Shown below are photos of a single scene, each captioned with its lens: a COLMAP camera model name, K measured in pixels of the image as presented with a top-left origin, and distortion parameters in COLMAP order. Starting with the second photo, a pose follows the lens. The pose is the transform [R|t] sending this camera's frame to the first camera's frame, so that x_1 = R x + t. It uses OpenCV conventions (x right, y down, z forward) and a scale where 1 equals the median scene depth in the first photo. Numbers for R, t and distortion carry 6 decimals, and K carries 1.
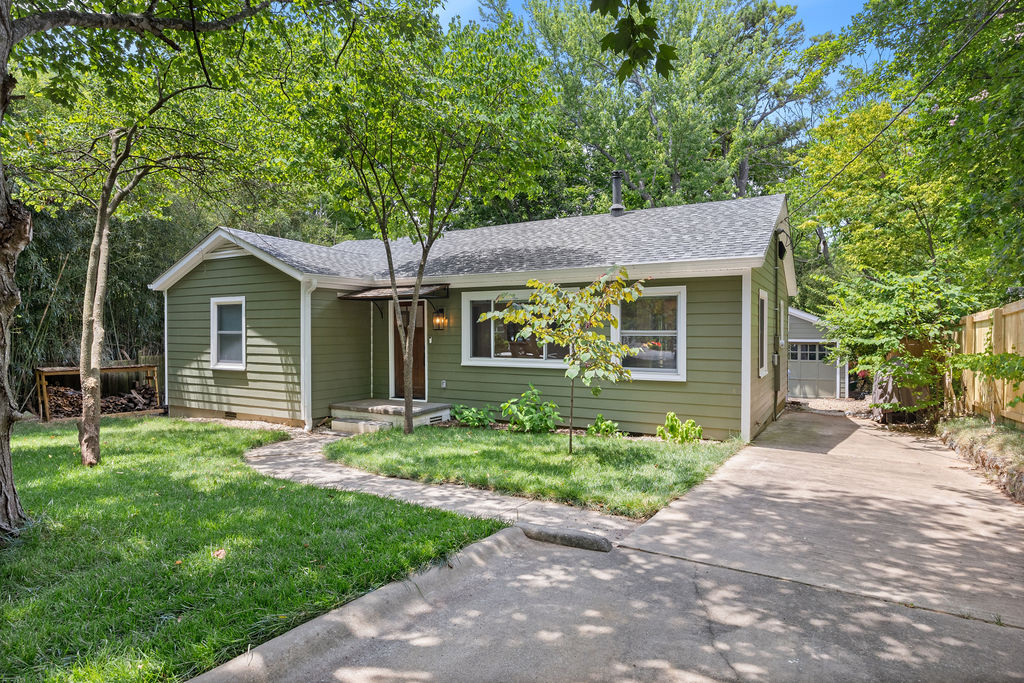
lens RADIAL K [[583.3, 0, 510.0], [0, 583.3, 341.2], [0, 0, 1]] dist [0.003215, 0.001015]
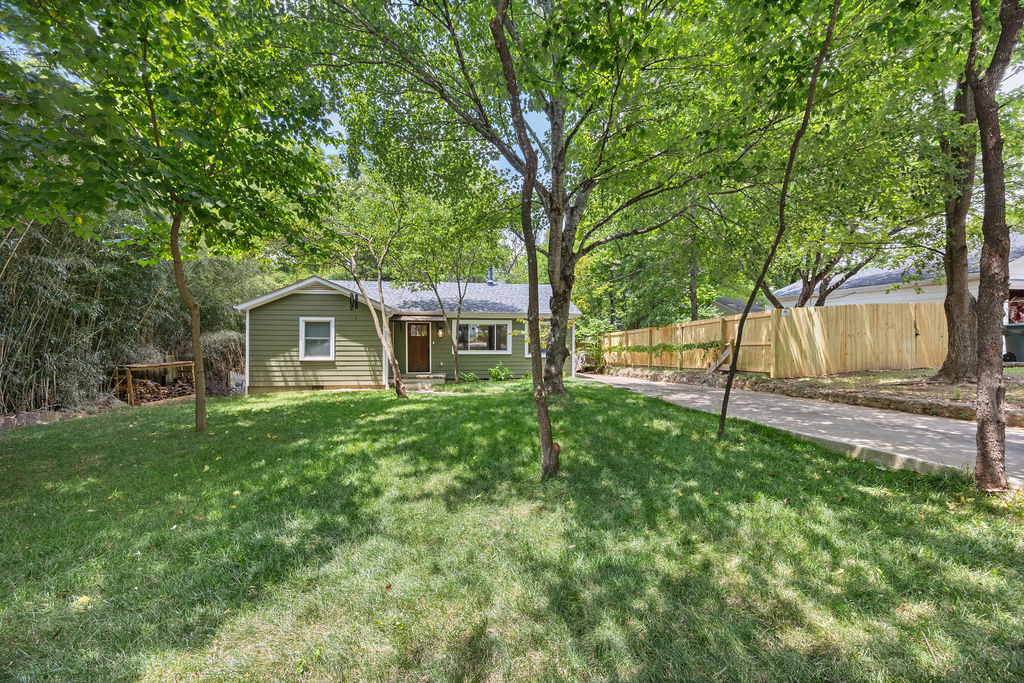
lens RADIAL K [[392.9, 0, 504.6], [0, 392.9, 340.7], [0, 0, 1]] dist [-0.000664, 0.000332]
pose [[0.787745, -0.000202, 0.616001, -0.766623], [0.003950, 0.999981, -0.004723, -0.000497], [-0.615989, 0.006154, 0.787731, -0.224393]]
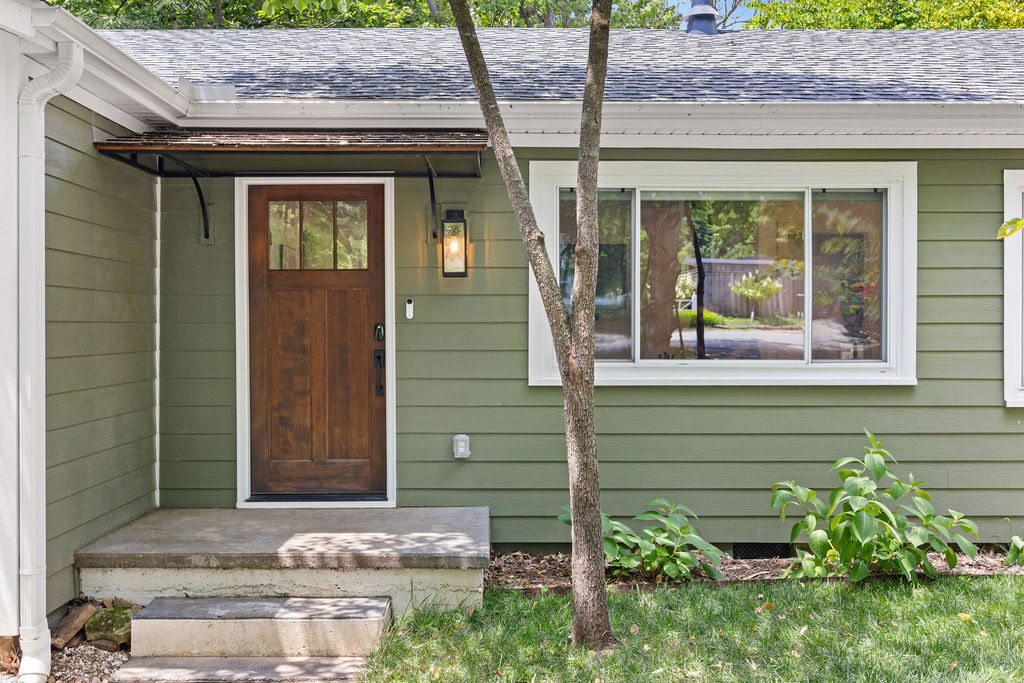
lens RADIAL K [[979.0, 0, 512.4], [0, 979.0, 341.7], [0, 0, 1]] dist [0.008907, 0.000000]
pose [[0.851798, -0.005444, 0.523842, -0.358191], [0.007028, 0.999975, -0.001035, 0.016437], [-0.523823, 0.004563, 0.851815, 0.510670]]
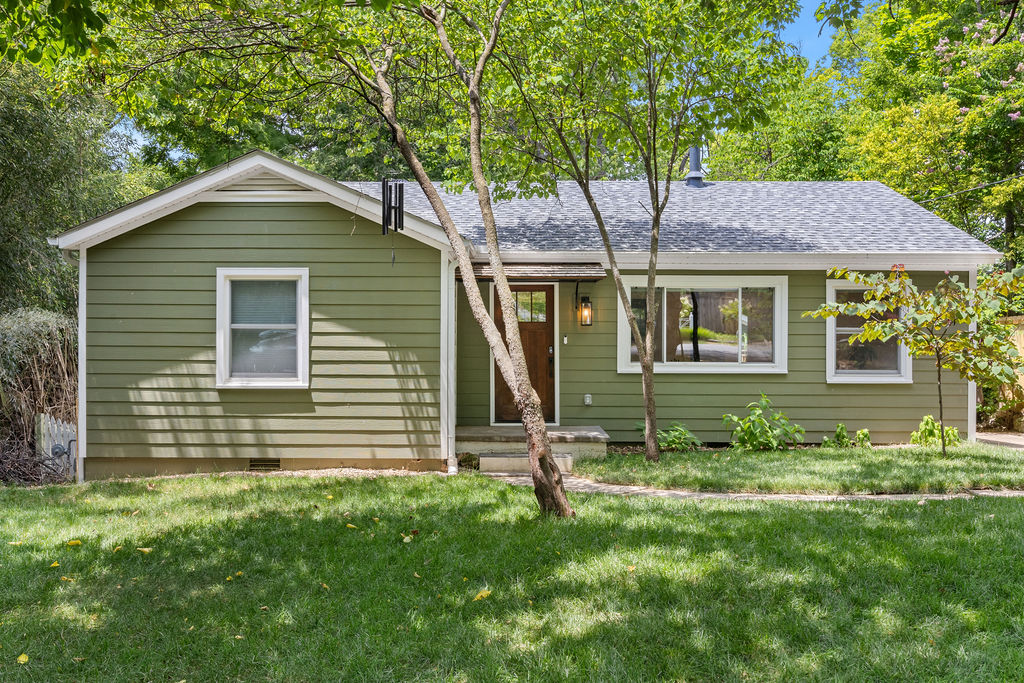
lens RADIAL K [[898.2, 0, 507.9], [0, 898.2, 340.2], [0, 0, 1]] dist [-0.009749, -0.013945]
pose [[0.861635, 0.001524, 0.507525, -0.746954], [0.003200, 0.999959, -0.008435, 0.008074], [-0.507518, 0.008892, 0.861596, 0.076260]]
